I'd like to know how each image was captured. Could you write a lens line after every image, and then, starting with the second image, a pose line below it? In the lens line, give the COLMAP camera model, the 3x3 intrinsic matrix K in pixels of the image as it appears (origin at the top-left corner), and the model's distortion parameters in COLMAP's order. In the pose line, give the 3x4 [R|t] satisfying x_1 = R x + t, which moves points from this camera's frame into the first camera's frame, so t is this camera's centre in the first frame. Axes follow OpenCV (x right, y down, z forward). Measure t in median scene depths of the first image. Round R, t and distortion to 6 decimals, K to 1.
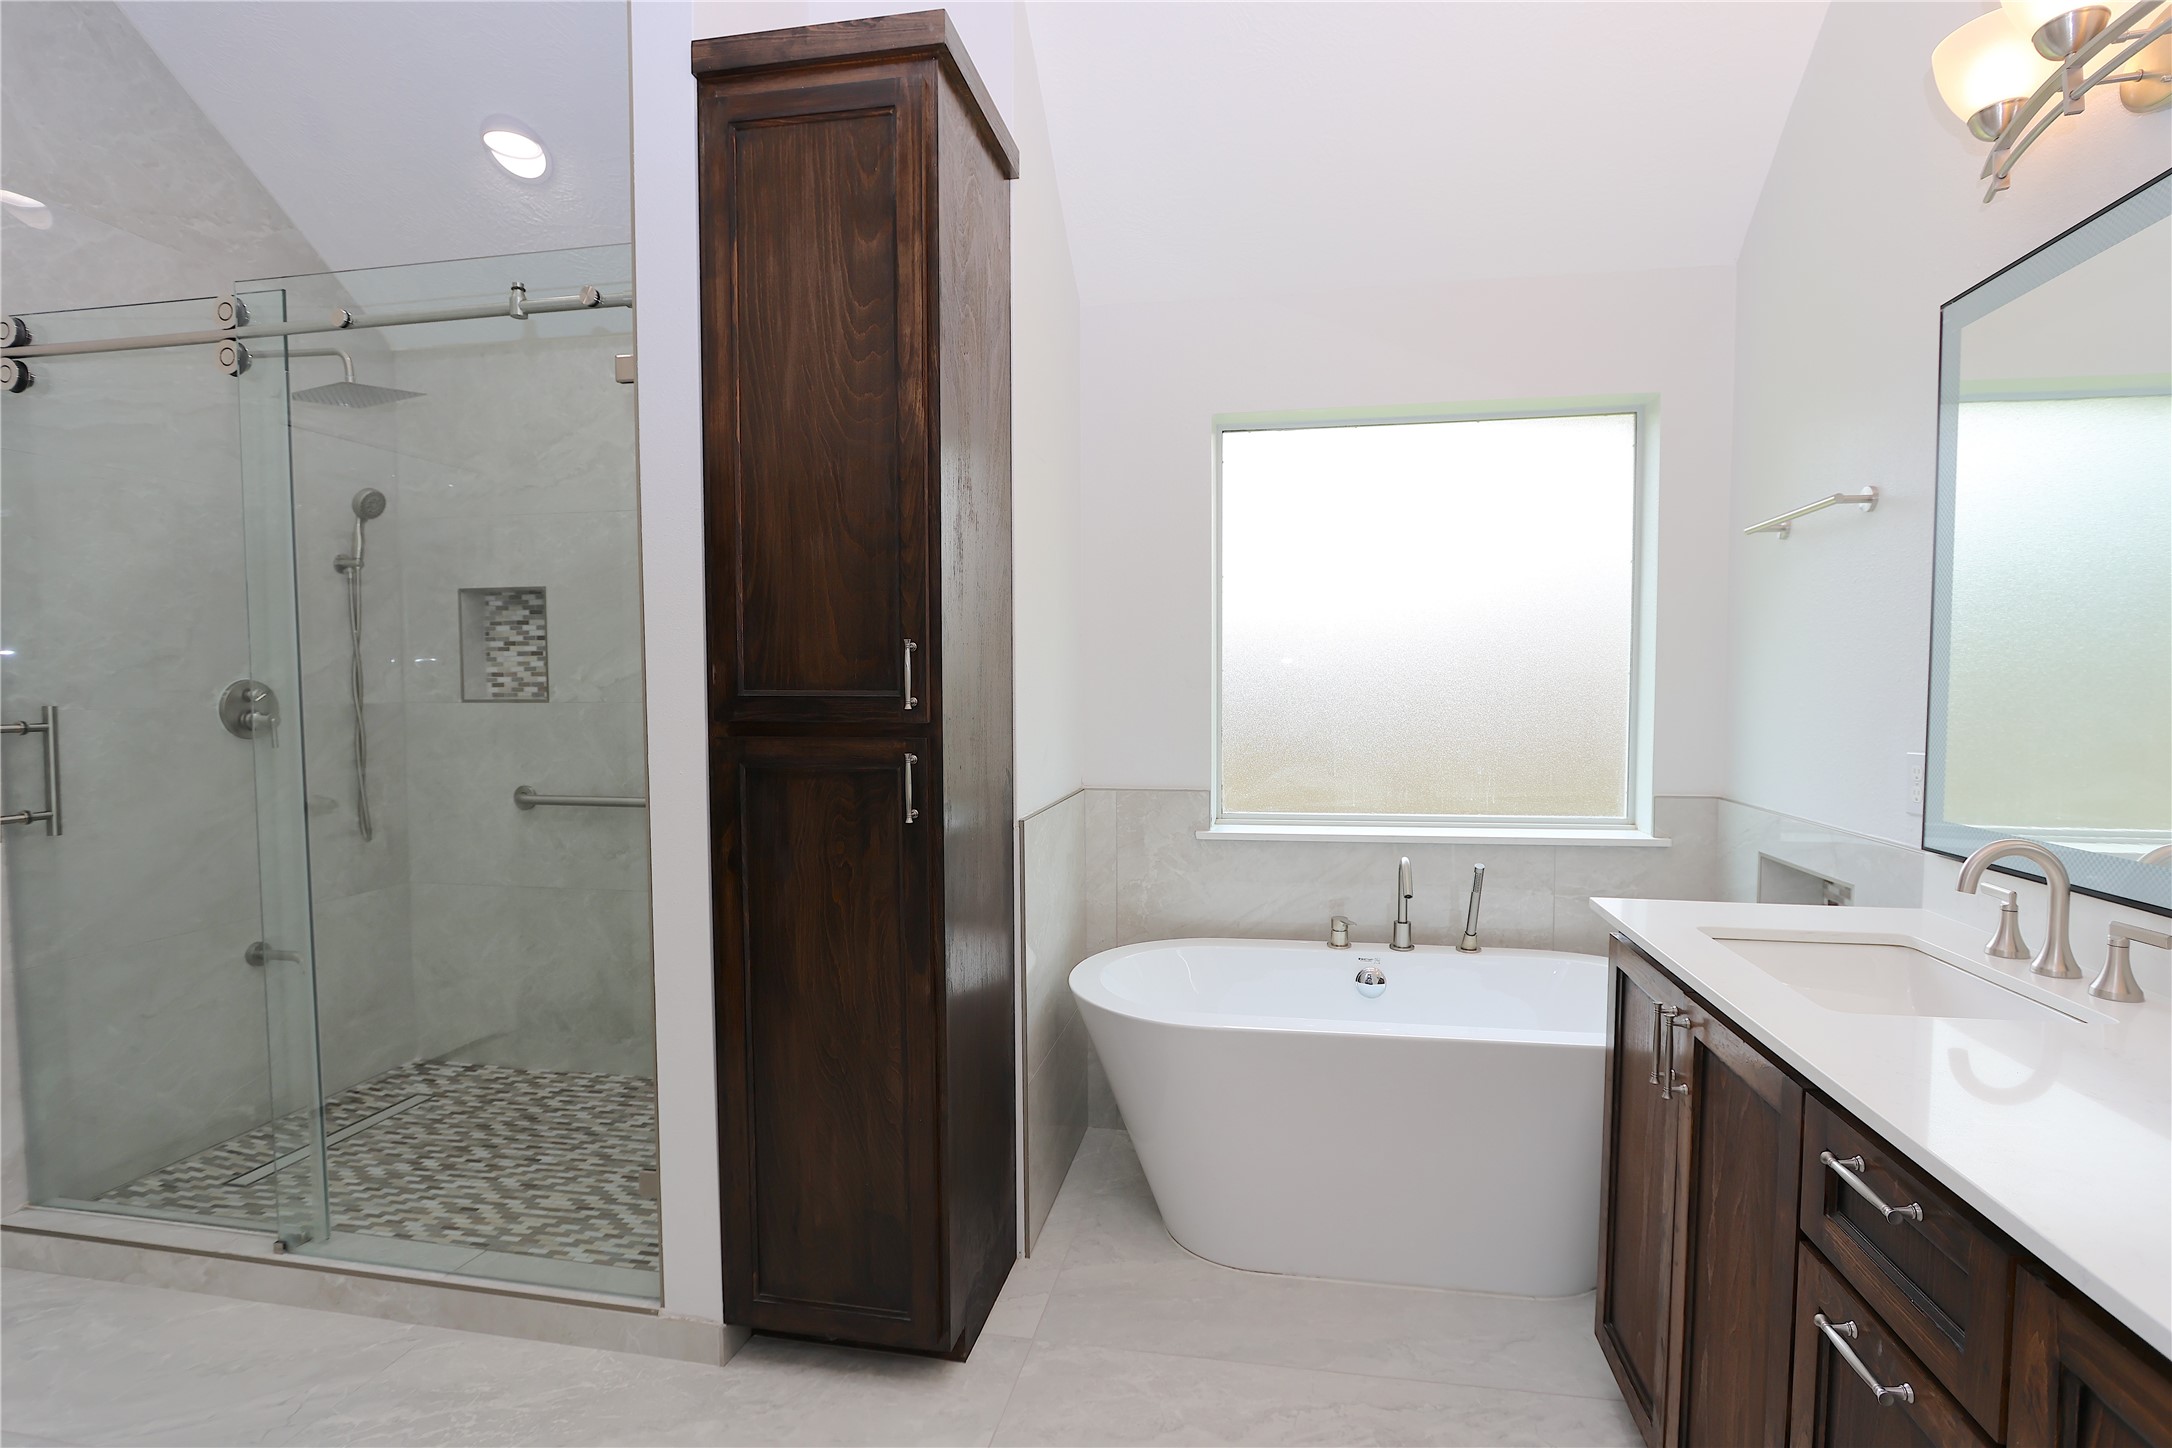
lens RADIAL K [[1011.1, 0, 1095.3], [0, 1011.1, 723.3], [0, 0, 1]] dist [-0.014293, 0.000926]
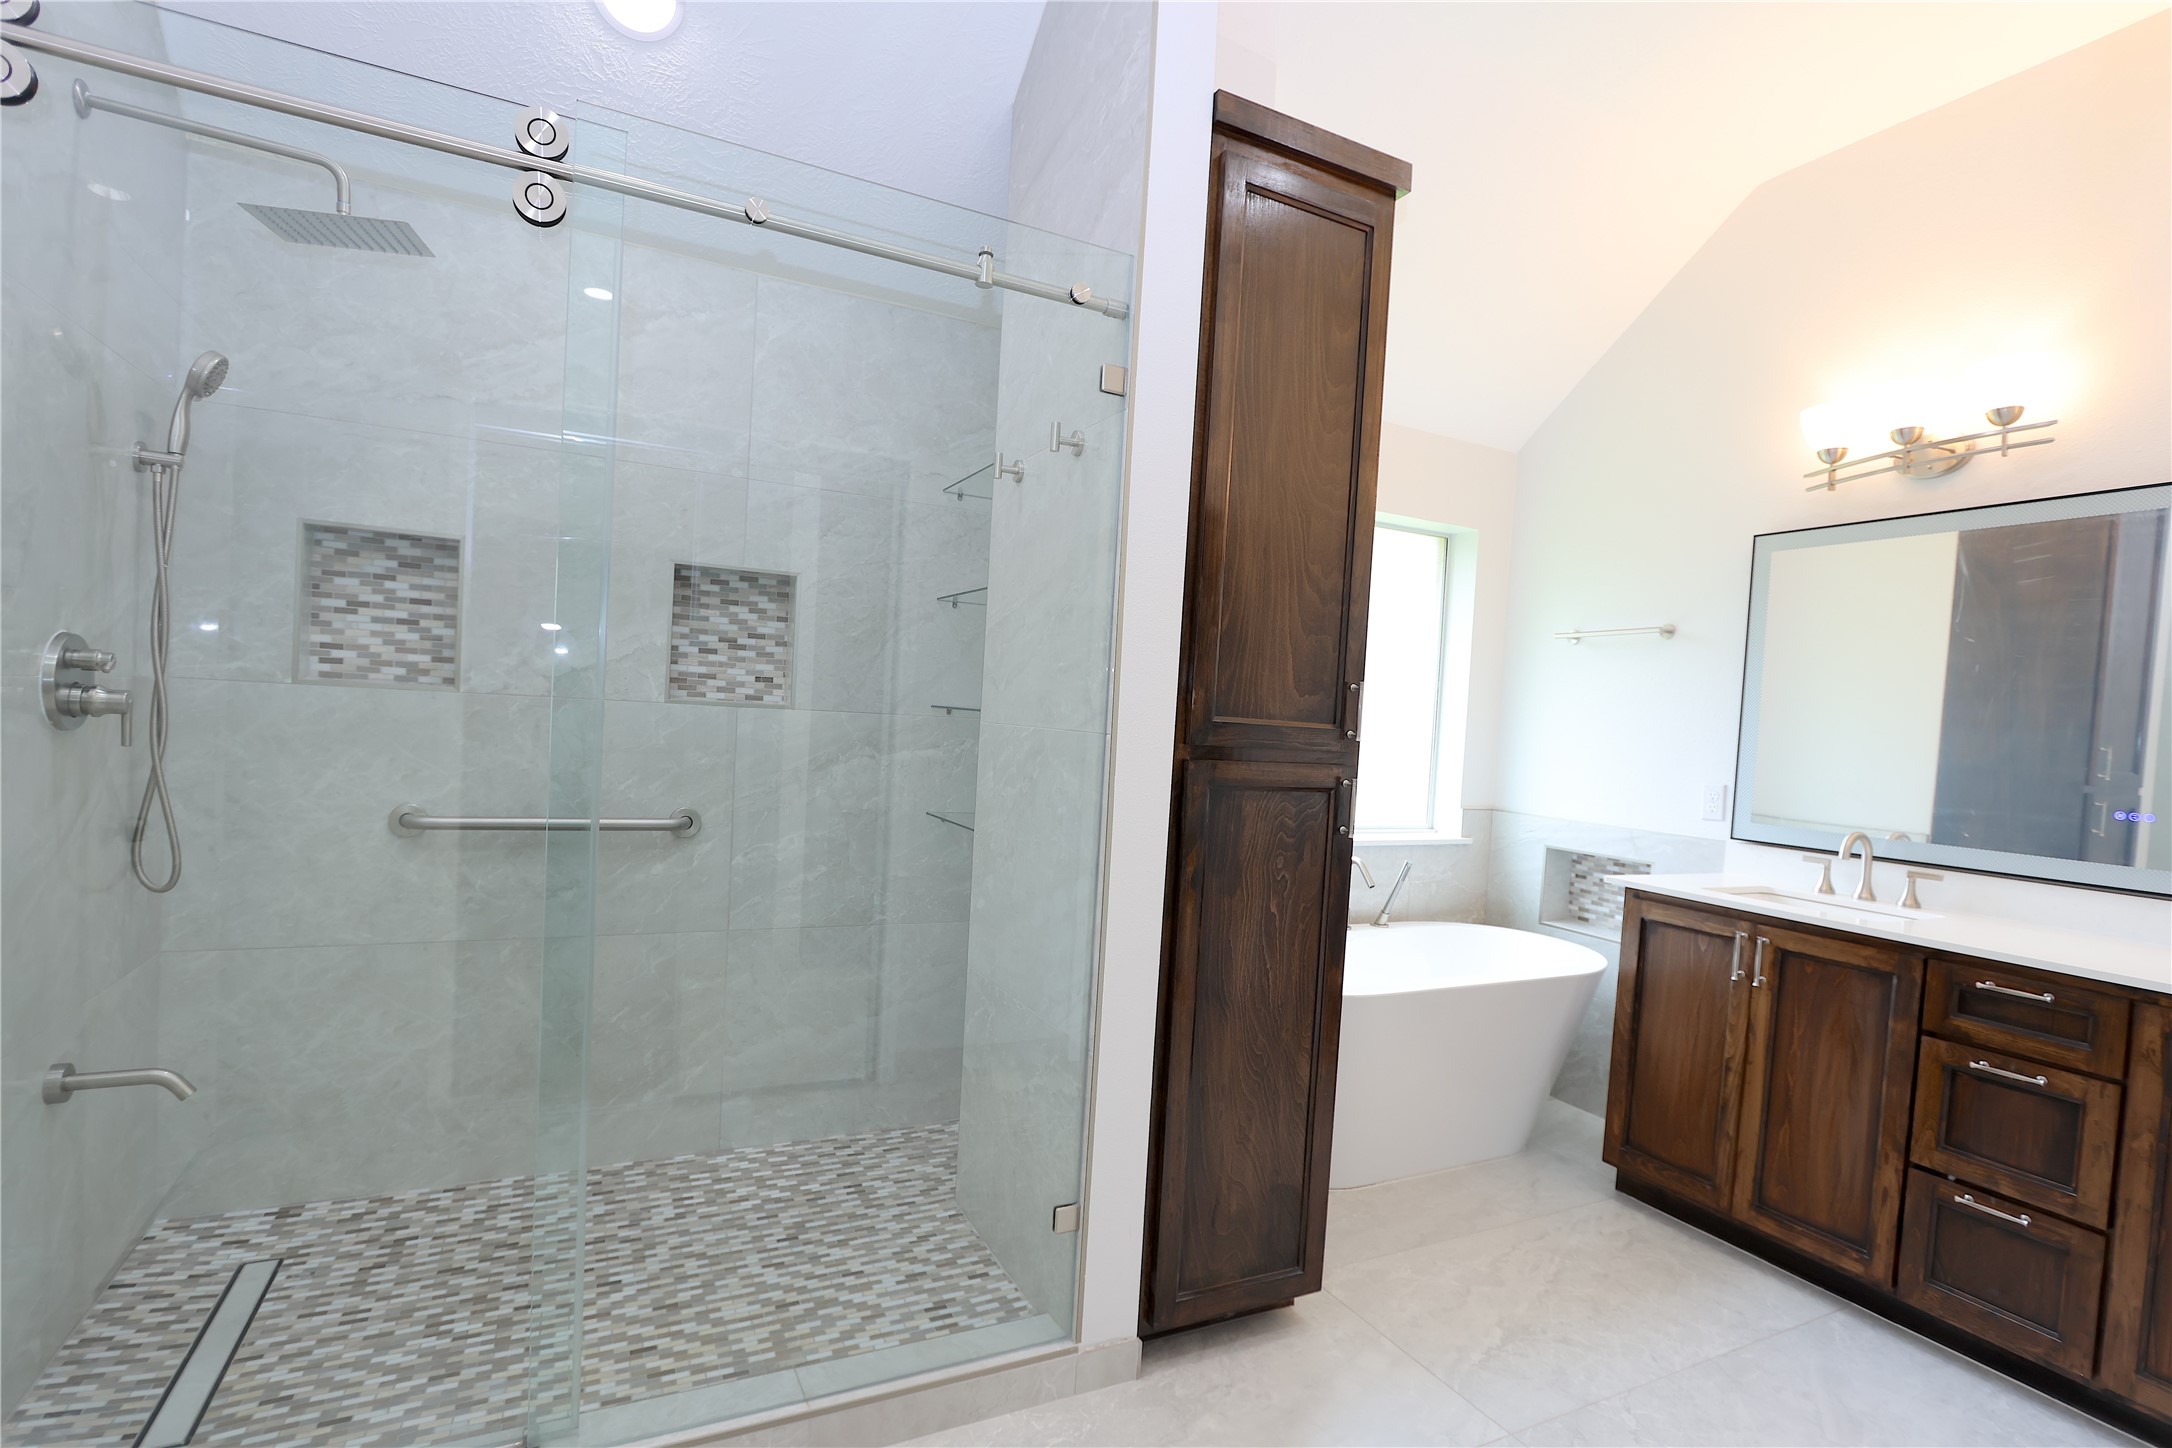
lens RADIAL K [[1011.1, 0, 1085.3], [0, 1011.1, 733.8], [0, 0, 1]] dist [-0.014293, 0.000926]
pose [[0.807124, 0.036392, 0.589260, -0.709200], [-0.037204, 0.999250, -0.010754, 0.001142], [-0.589209, -0.013243, 0.807872, 0.149348]]
